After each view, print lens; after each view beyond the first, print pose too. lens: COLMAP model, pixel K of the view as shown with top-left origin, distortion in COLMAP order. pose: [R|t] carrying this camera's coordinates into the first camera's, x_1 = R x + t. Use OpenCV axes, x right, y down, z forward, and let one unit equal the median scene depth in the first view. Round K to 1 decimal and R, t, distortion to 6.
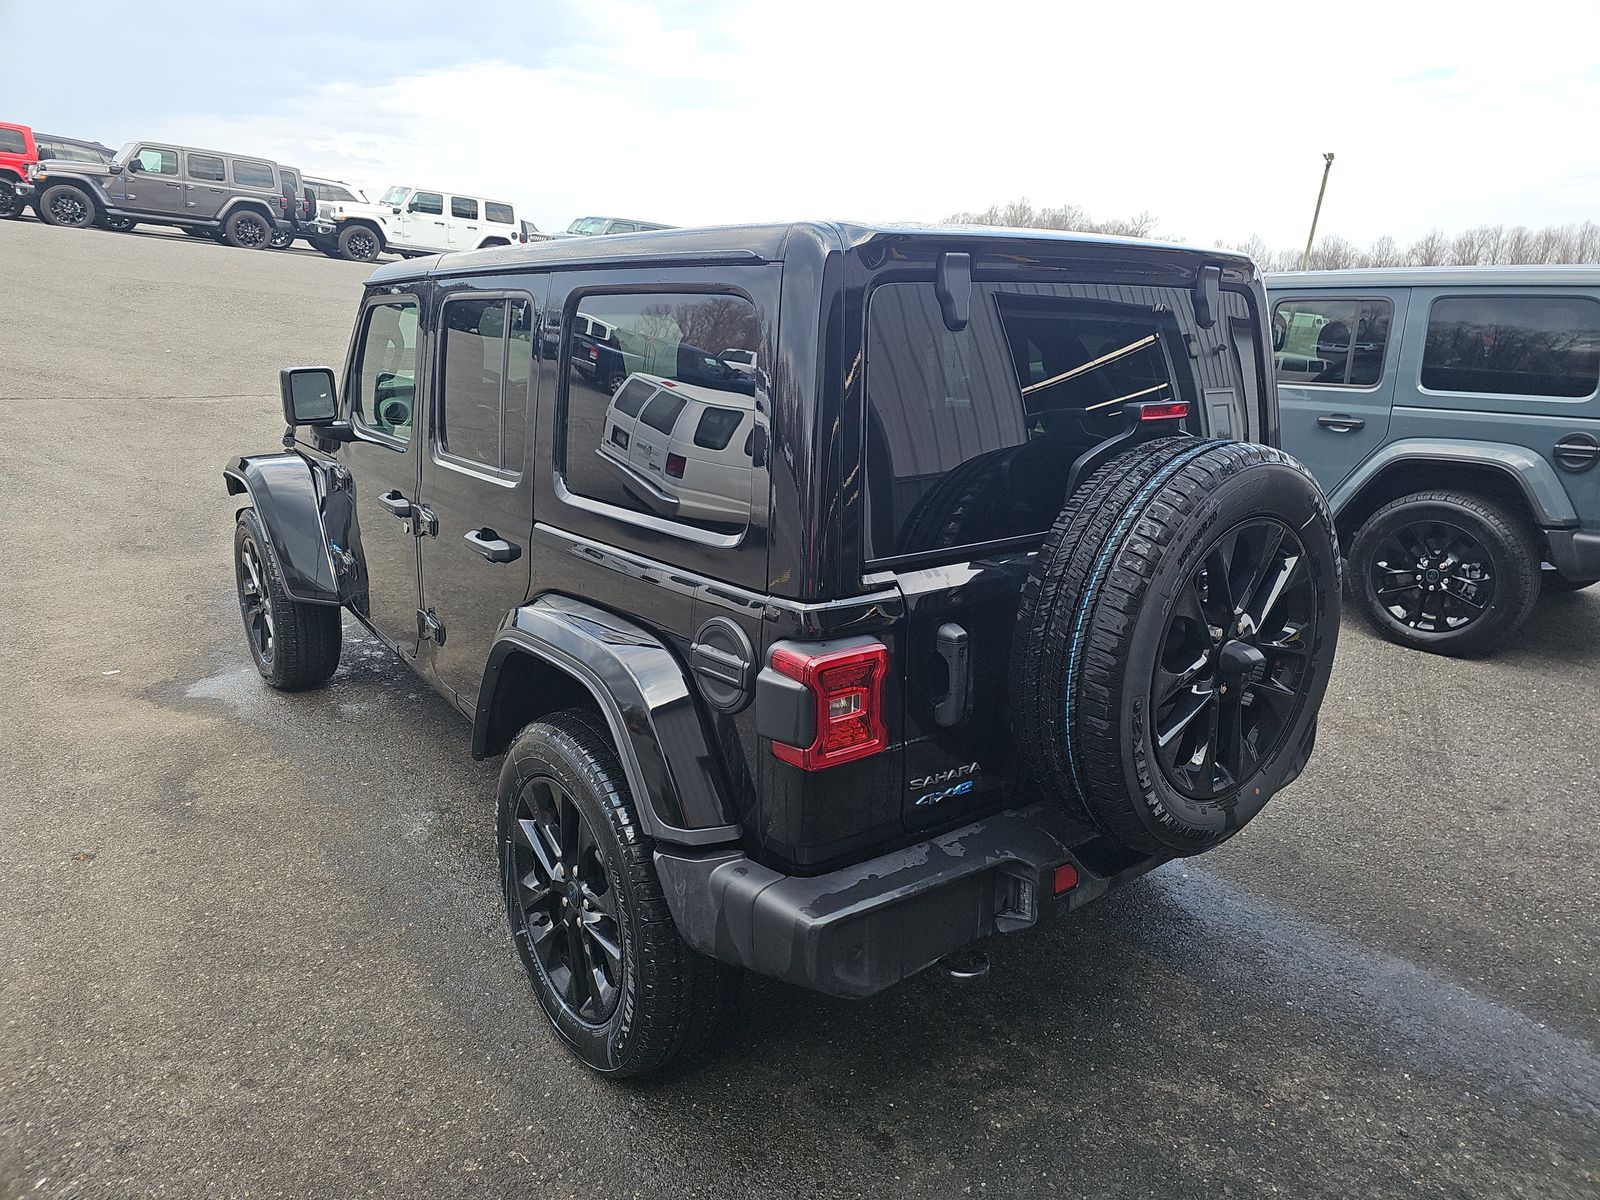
lens RADIAL K [[1078.4, 0, 800.0], [0, 1078.4, 600.0], [0, 0, 1]] dist [0.043346, -0.001174]
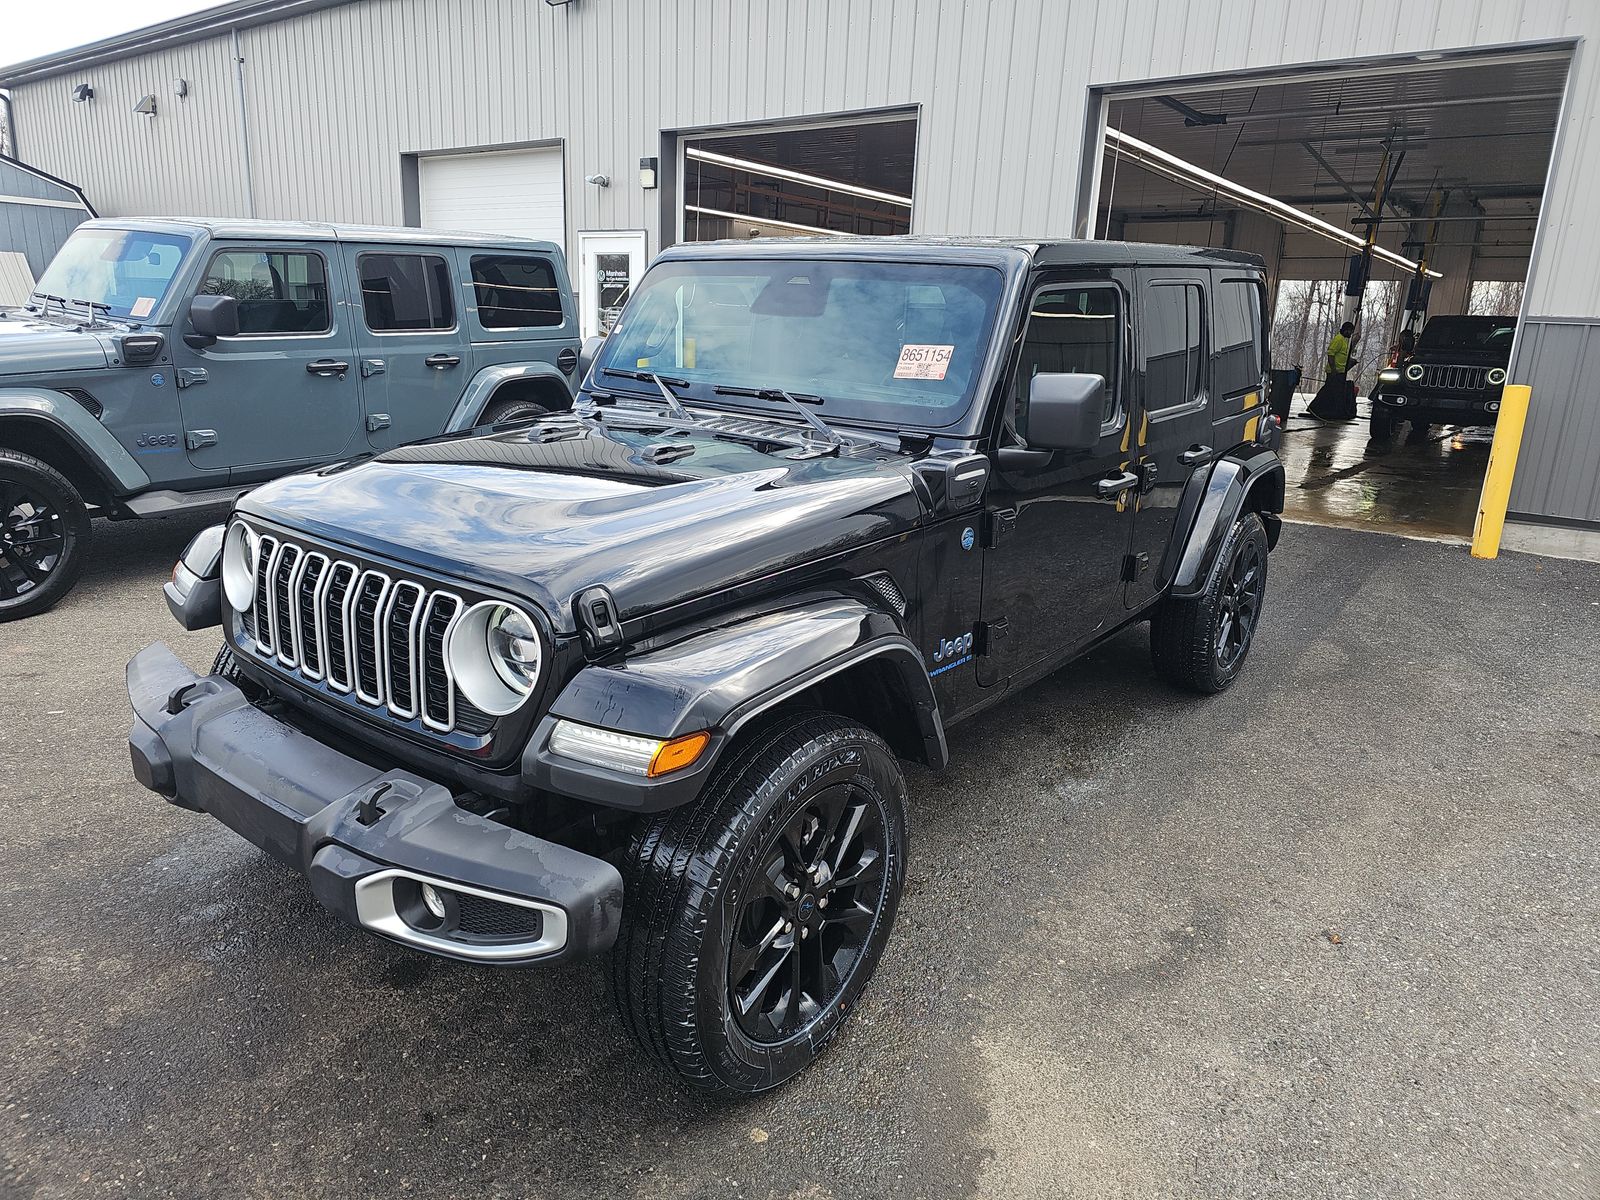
lens RADIAL K [[1071.3, 0, 775.6], [0, 1071.3, 592.1], [0, 0, 1]] dist [0.041894, -0.038692]
pose [[-0.255672, -0.283450, 0.924277, -1.086431], [0.215003, 0.915439, 0.340213, -0.354853], [-0.942553, 0.285706, -0.173109, 1.286541]]
